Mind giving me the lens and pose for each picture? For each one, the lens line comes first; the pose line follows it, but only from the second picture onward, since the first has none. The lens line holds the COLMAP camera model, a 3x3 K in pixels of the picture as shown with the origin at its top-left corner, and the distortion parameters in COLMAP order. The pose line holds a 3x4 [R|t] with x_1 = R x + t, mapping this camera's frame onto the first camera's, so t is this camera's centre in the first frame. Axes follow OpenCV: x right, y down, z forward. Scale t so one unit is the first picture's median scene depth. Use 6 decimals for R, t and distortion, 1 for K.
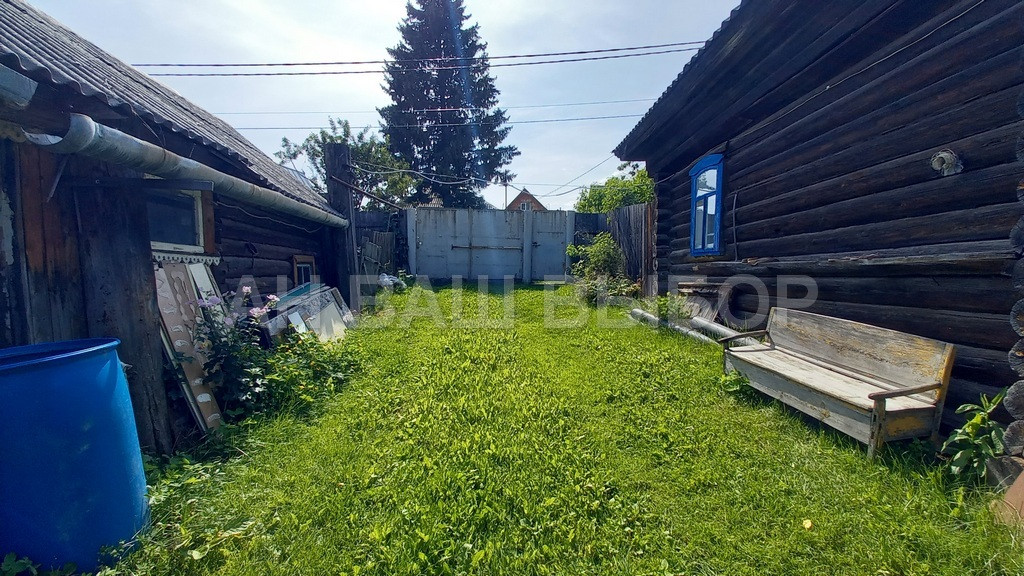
lens RADIAL K [[389.7, 0, 519.2], [0, 389.7, 290.9], [0, 0, 1]] dist [0.000764, -0.007326]
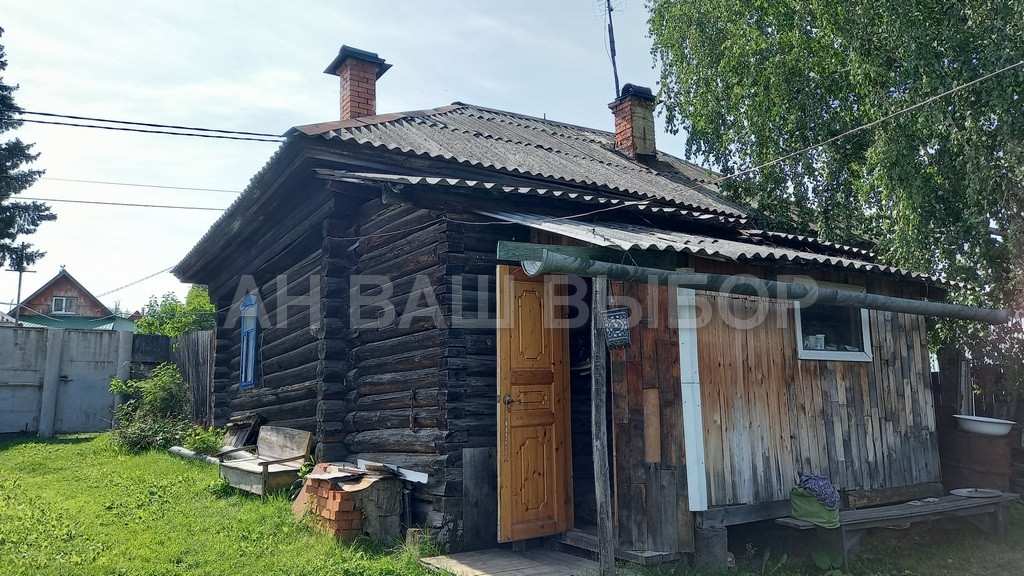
lens RADIAL K [[738.9, 0, 516.2], [0, 738.9, 272.7], [0, 0, 1]] dist [0.077656, -0.107854]
pose [[0.848618, 0.071370, 0.524170, 0.014717], [0.065491, 0.969061, -0.237974, 0.075543], [-0.524936, 0.236278, 0.817689, -0.623736]]
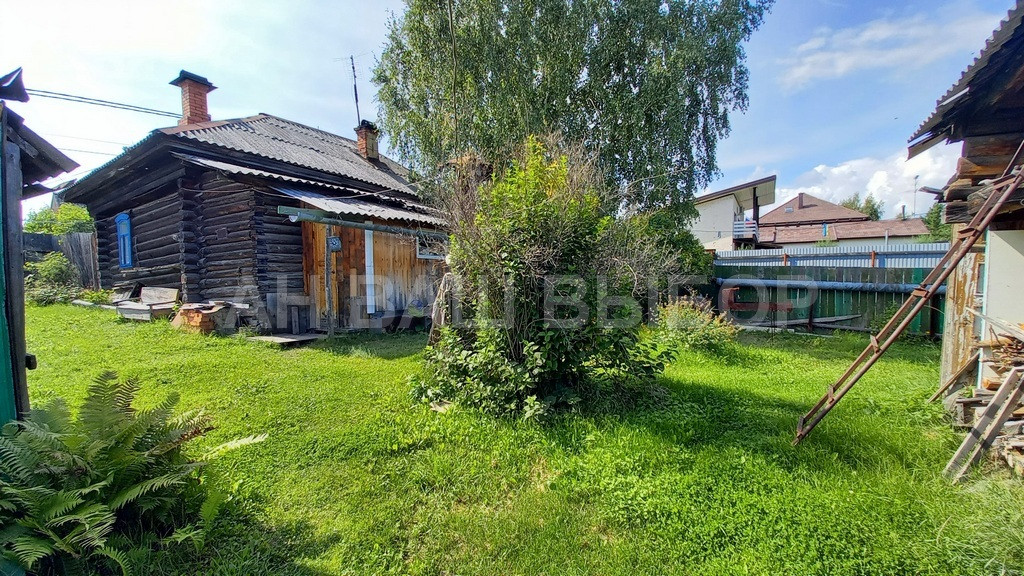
lens RADIAL K [[389.7, 0, 519.2], [0, 389.7, 290.9], [0, 0, 1]] dist [0.000764, -0.007326]
pose [[0.506998, -0.042404, 0.860904, -0.087870], [0.091316, 0.995811, -0.004728, 0.111937], [-0.857097, 0.081011, 0.508746, -0.861971]]
